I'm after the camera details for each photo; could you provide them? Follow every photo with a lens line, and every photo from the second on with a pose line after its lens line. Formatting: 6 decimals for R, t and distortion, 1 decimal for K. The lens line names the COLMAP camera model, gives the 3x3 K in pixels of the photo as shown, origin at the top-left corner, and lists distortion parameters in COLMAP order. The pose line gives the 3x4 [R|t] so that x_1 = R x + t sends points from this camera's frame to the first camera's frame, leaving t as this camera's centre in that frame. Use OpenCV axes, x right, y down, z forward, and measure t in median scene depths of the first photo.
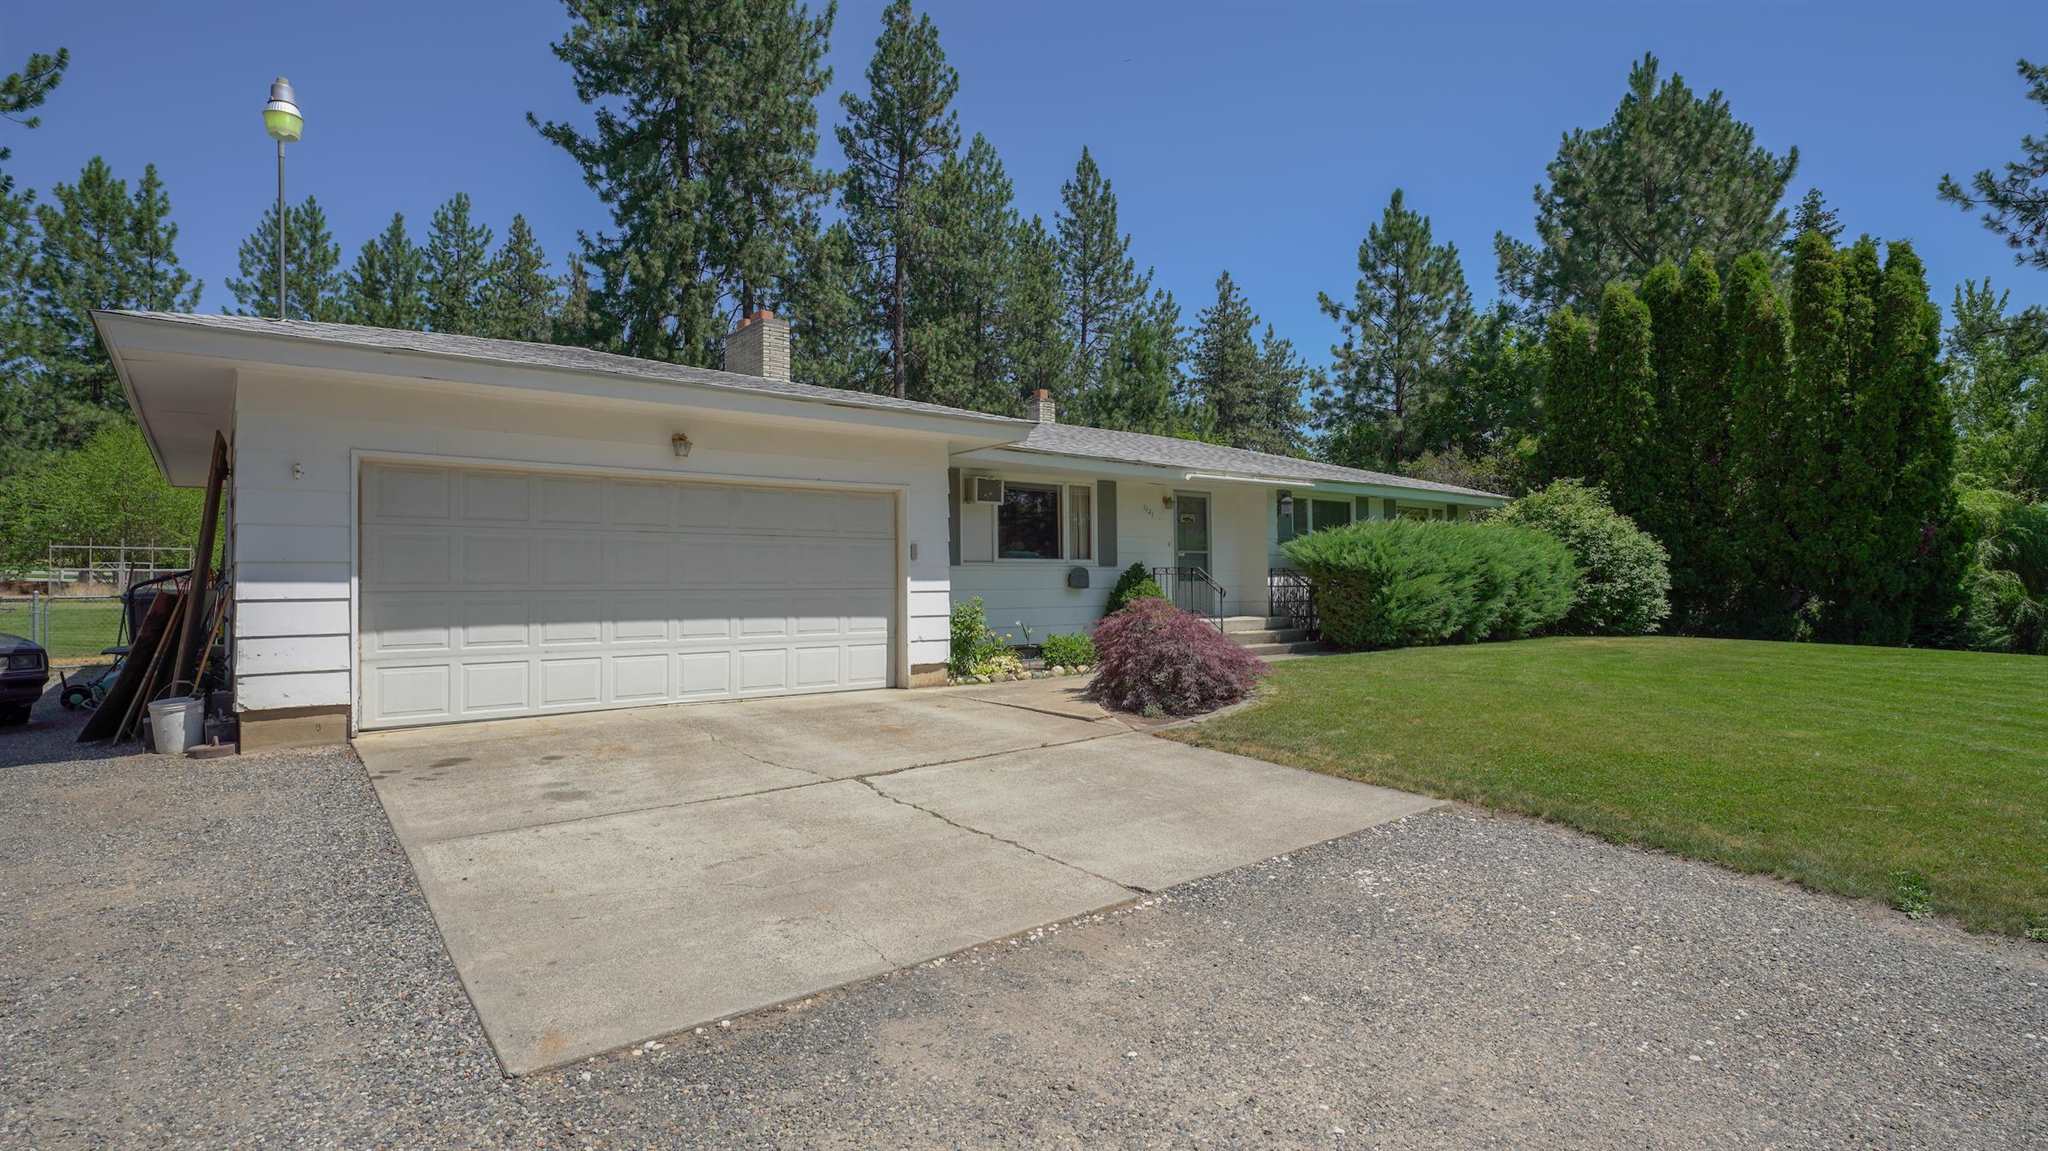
lens RADIAL K [[1004.4, 0, 1026.0], [0, 1004.4, 570.8], [0, 0, 1]] dist [0.001046, 0.000864]
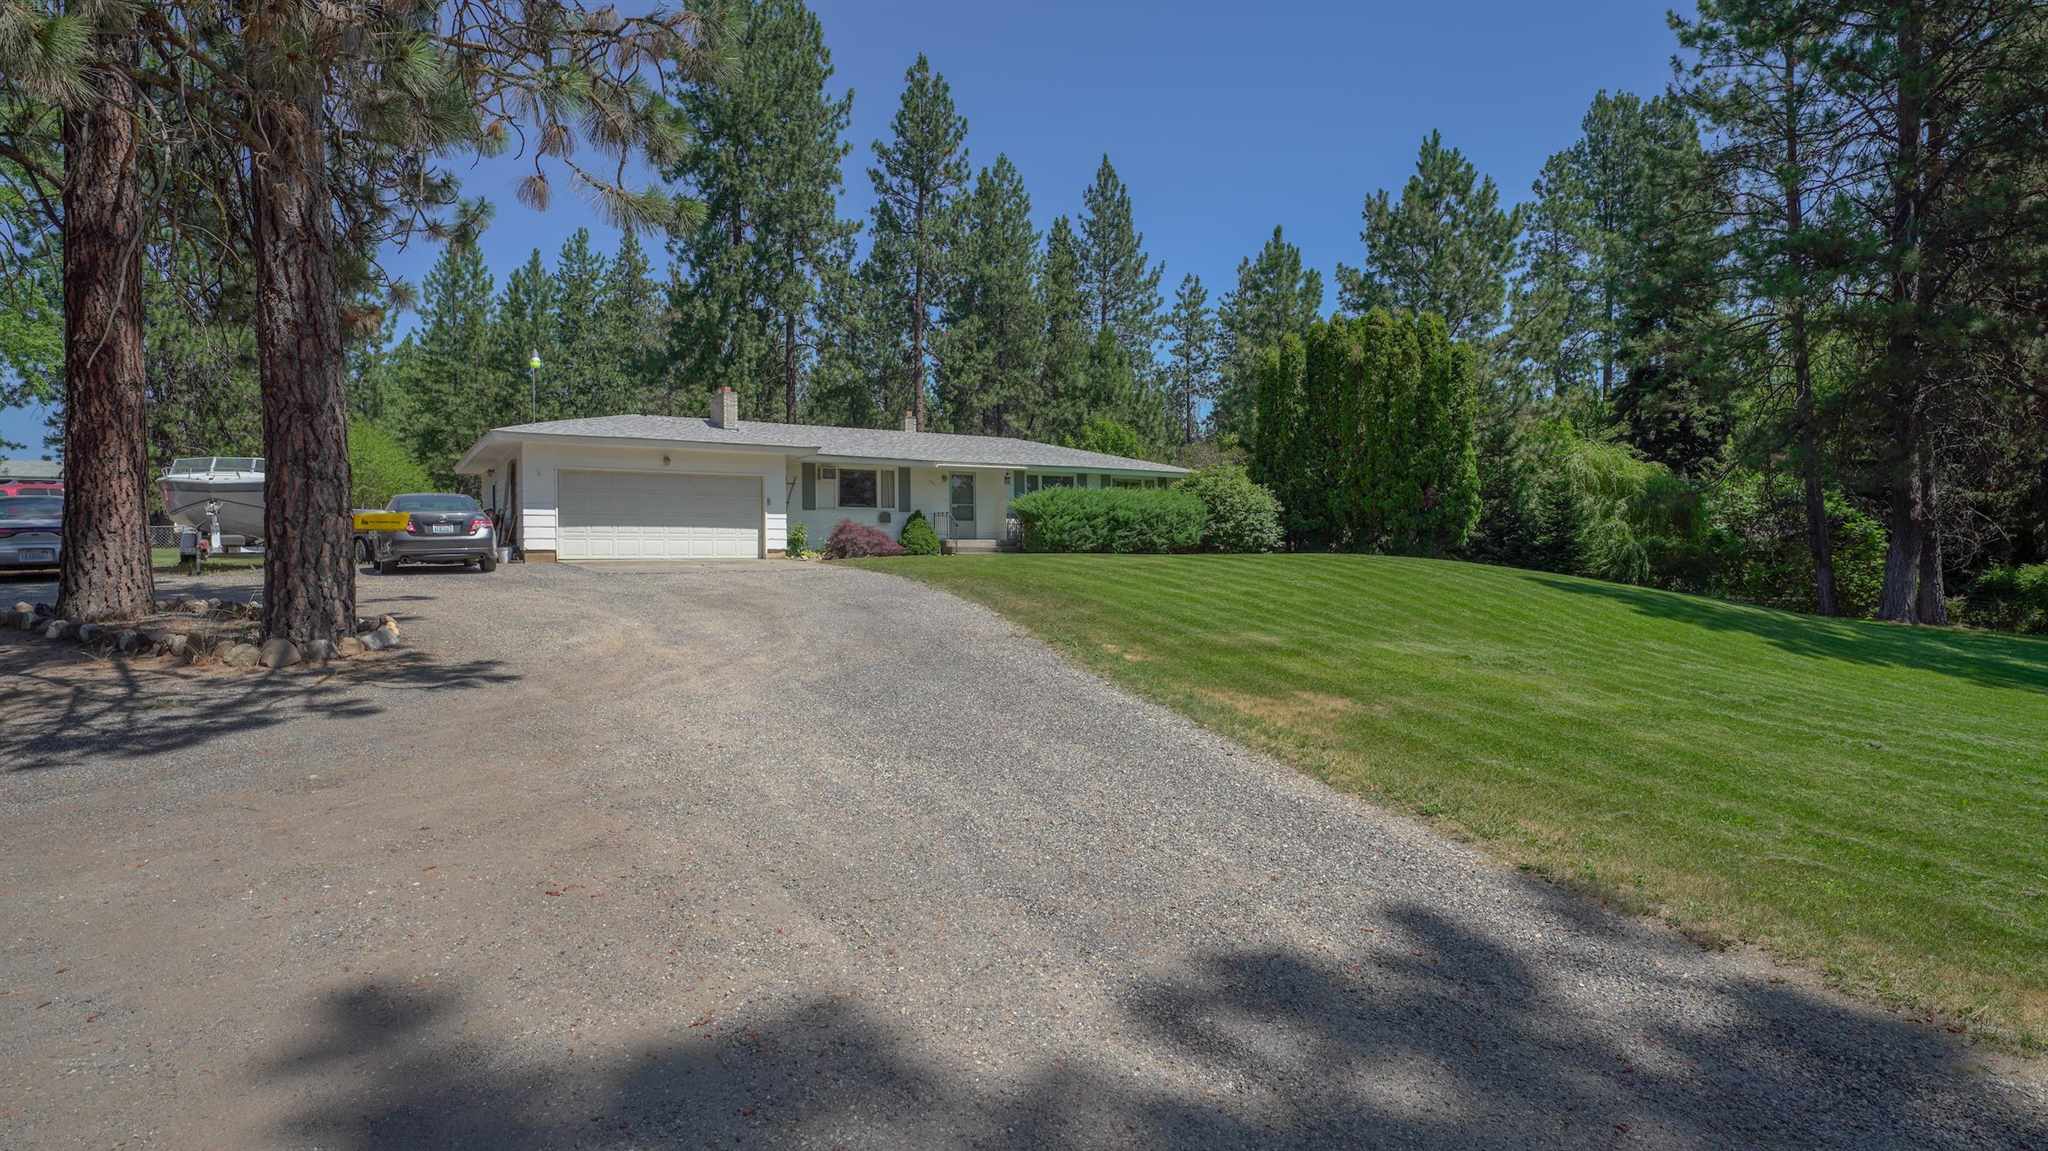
lens RADIAL K [[1043.6, 0, 1024.0], [0, 1043.6, 575.5], [0, 0, 1]] dist [-0.000798, -0.000307]
pose [[0.993532, 0.004667, -0.113453, 0.150678], [-0.000801, 0.999418, 0.034100, 0.013846], [0.113547, -0.033789, 0.992958, -0.272229]]
